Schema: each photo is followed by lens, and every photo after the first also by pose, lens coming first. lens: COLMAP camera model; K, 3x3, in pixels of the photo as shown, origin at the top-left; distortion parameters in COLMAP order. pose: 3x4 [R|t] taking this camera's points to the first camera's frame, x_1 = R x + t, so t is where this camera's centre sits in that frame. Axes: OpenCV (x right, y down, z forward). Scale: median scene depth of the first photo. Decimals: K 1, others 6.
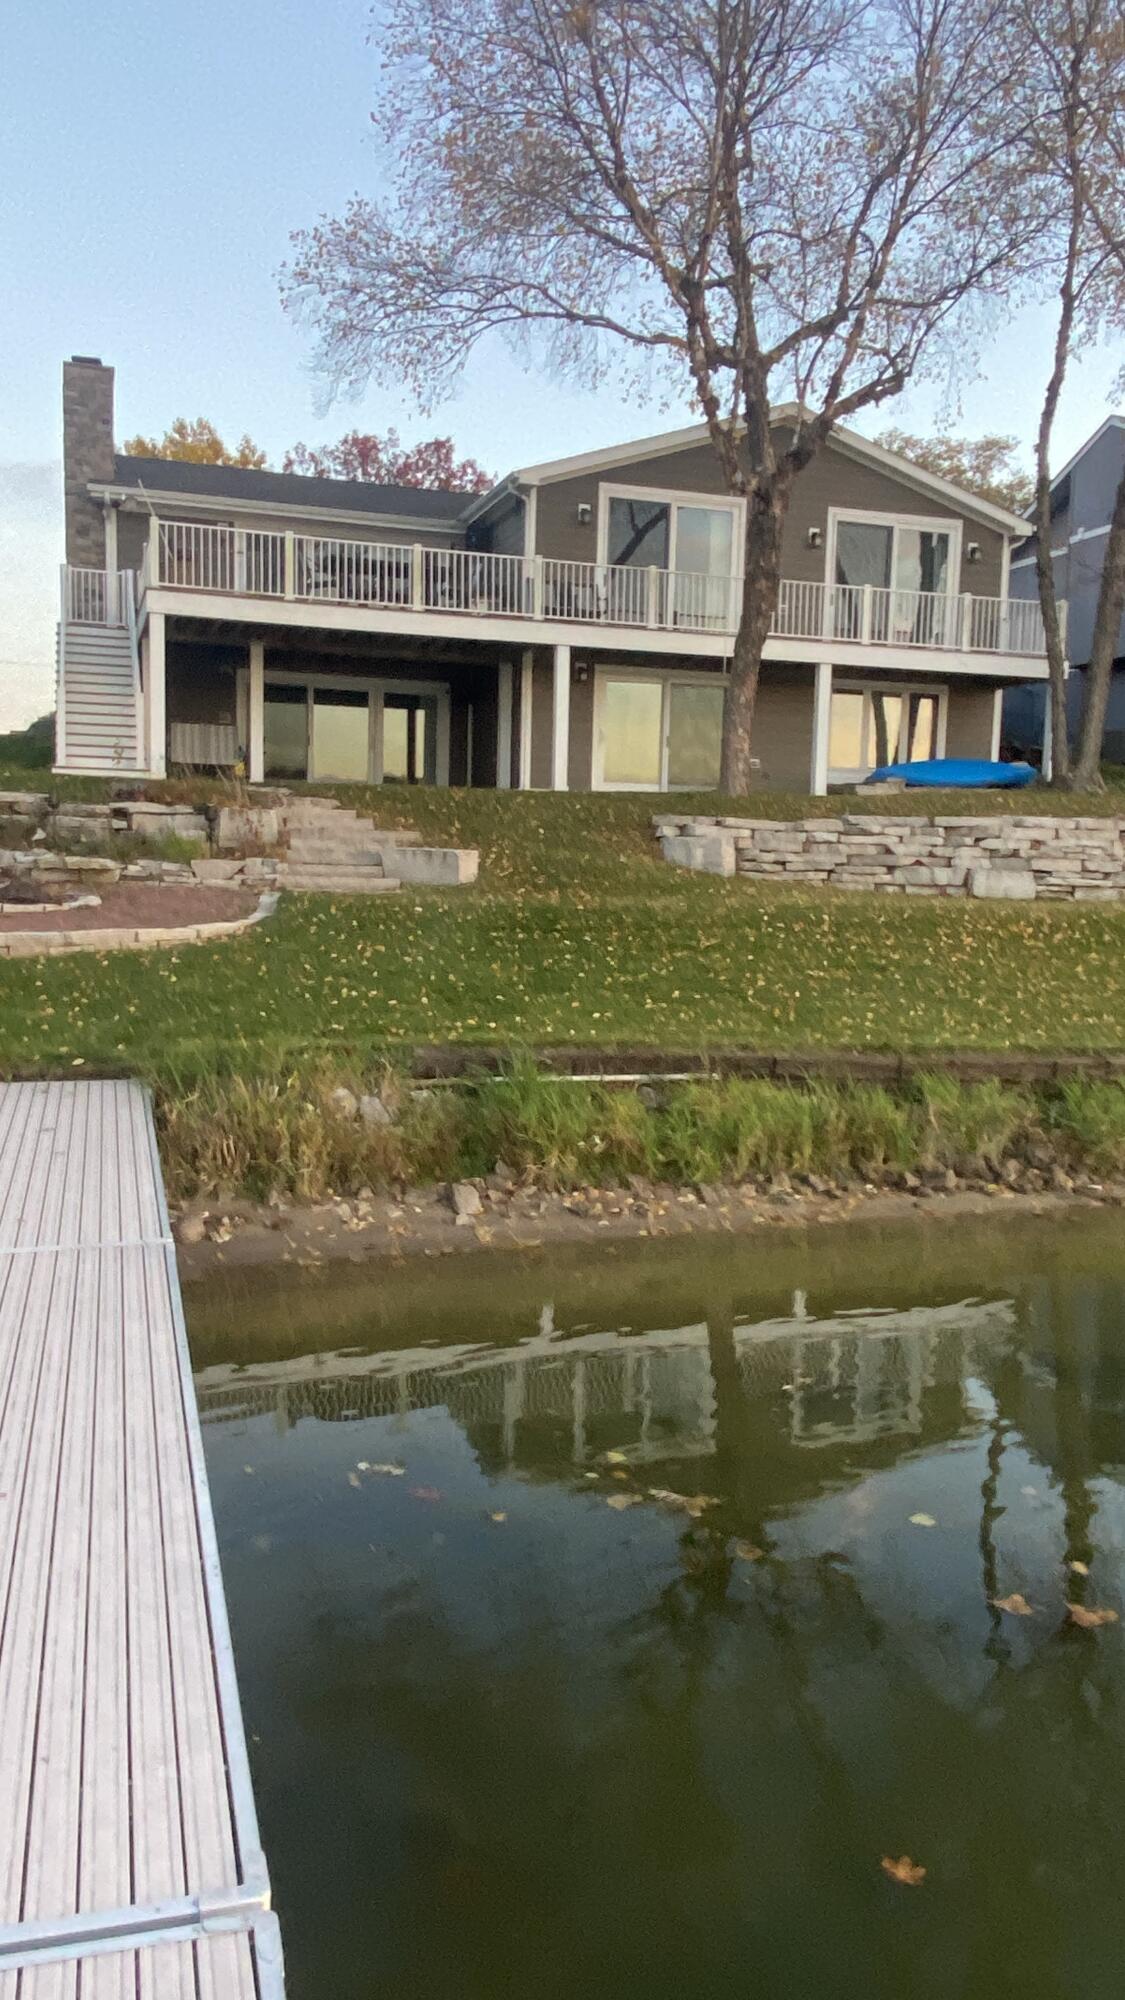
lens RADIAL K [[1484.2, 0, 574.1], [0, 1484.2, 999.0], [0, 0, 1]] dist [0.160089, -0.453760]
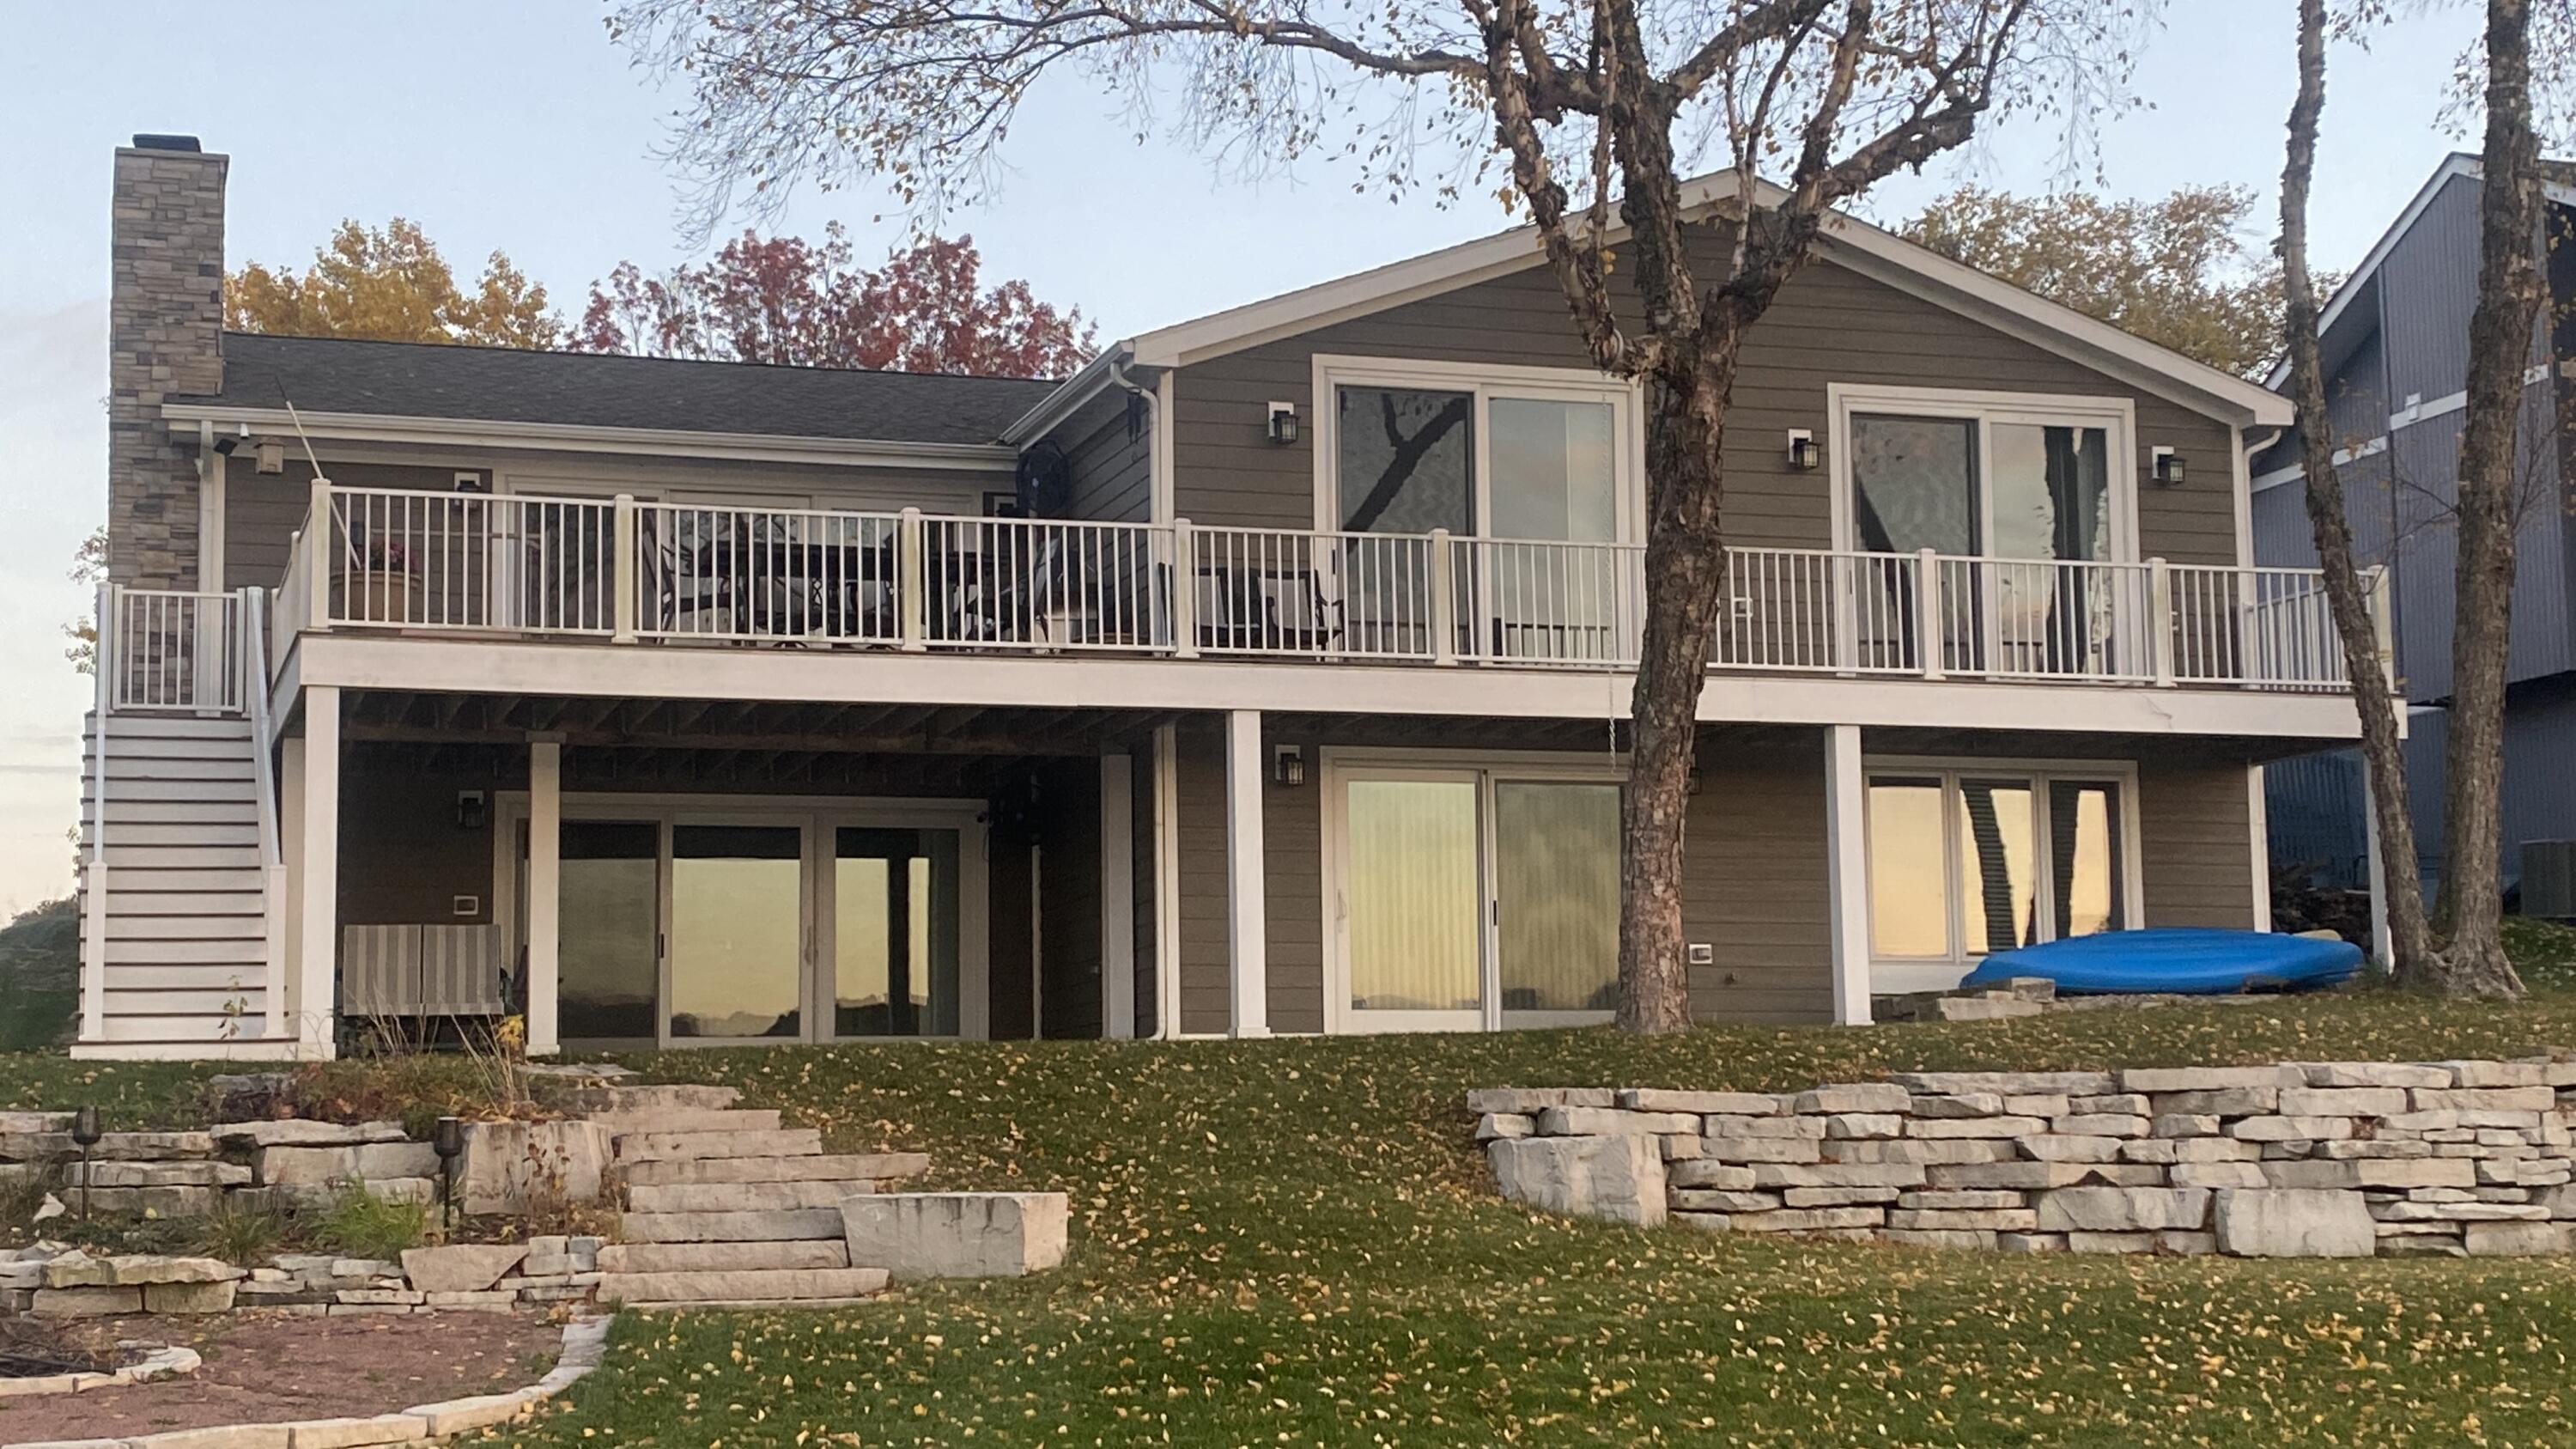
lens RADIAL K [[3661.6, 0, 1298.8], [0, 3661.6, 734.0], [0, 0, 1]] dist [0.232302, -0.859143]
pose [[0.999099, -0.041914, 0.006665, 0.000962], [0.042375, 0.976419, -0.211685, -0.000703], [0.002364, 0.211776, 0.977315, -0.063318]]
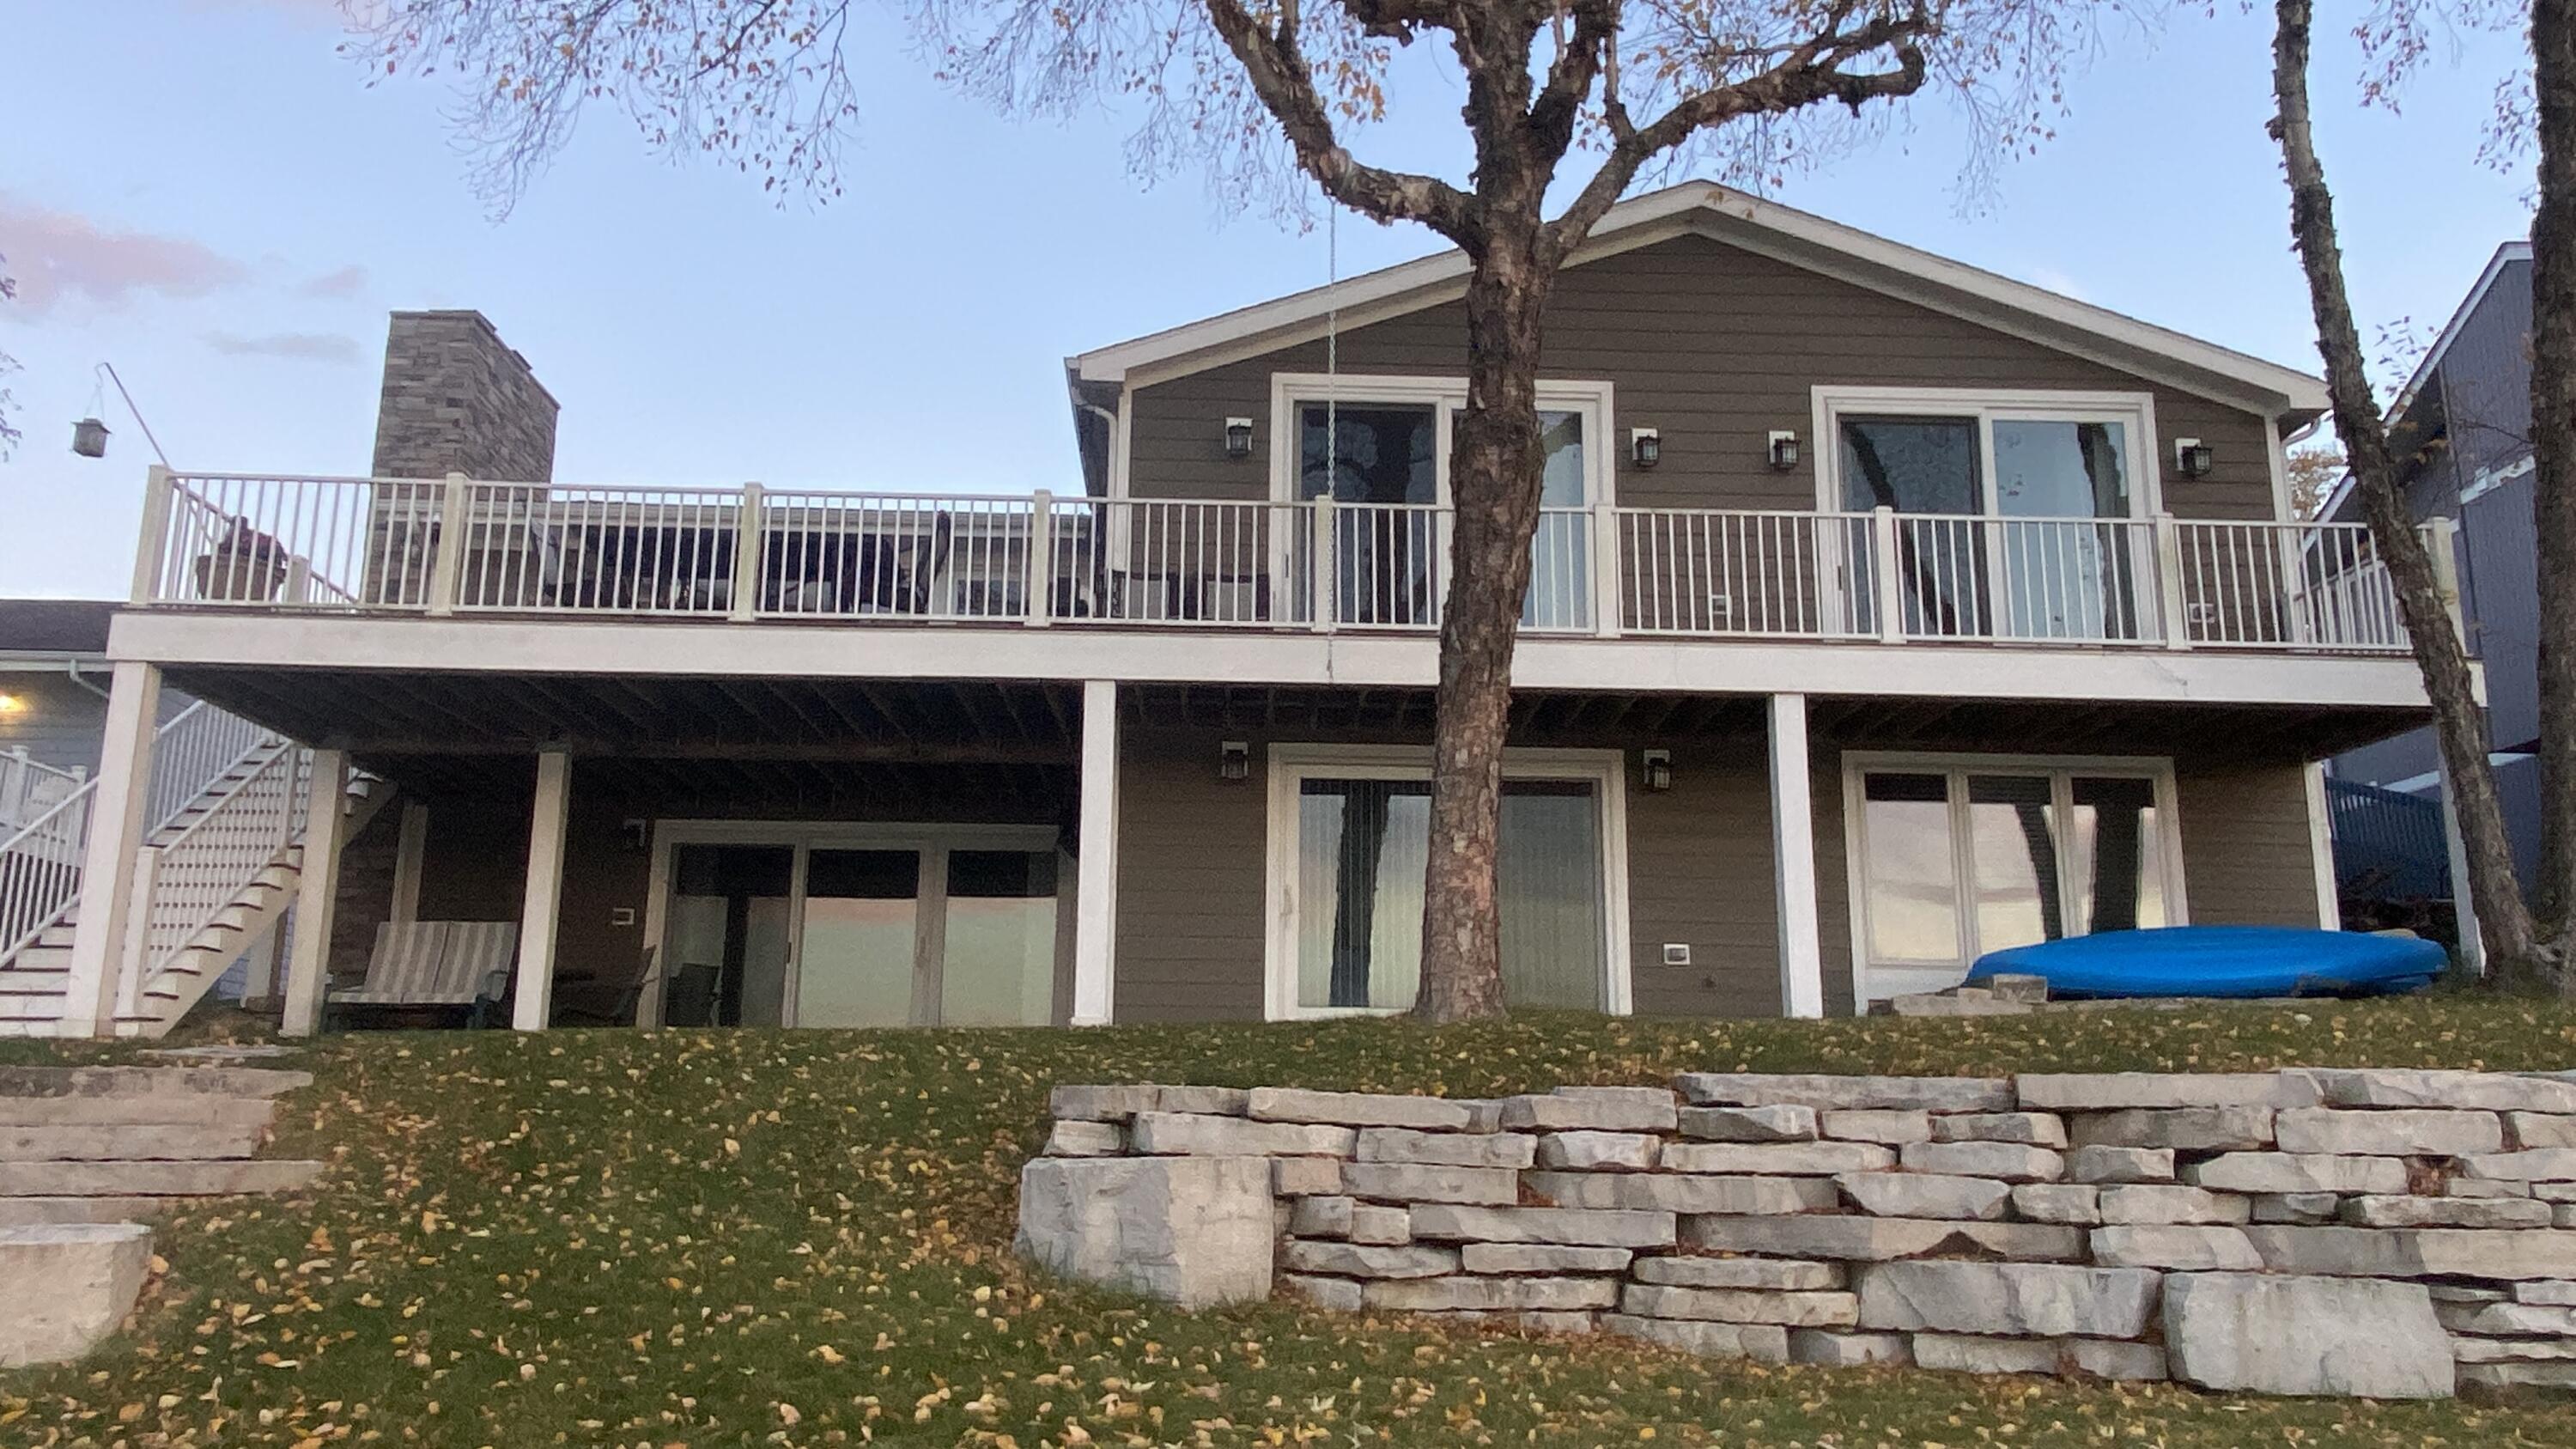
lens RADIAL K [[1916.1, 0, 1280.5], [0, 1916.1, 699.0], [0, 0, 1]] dist [0.095934, -0.126044]
pose [[0.963615, -0.076091, -0.256234, 0.210313], [-0.009691, 0.948049, -0.317976, -0.071927], [0.267118, 0.308890, 0.912817, 0.615059]]
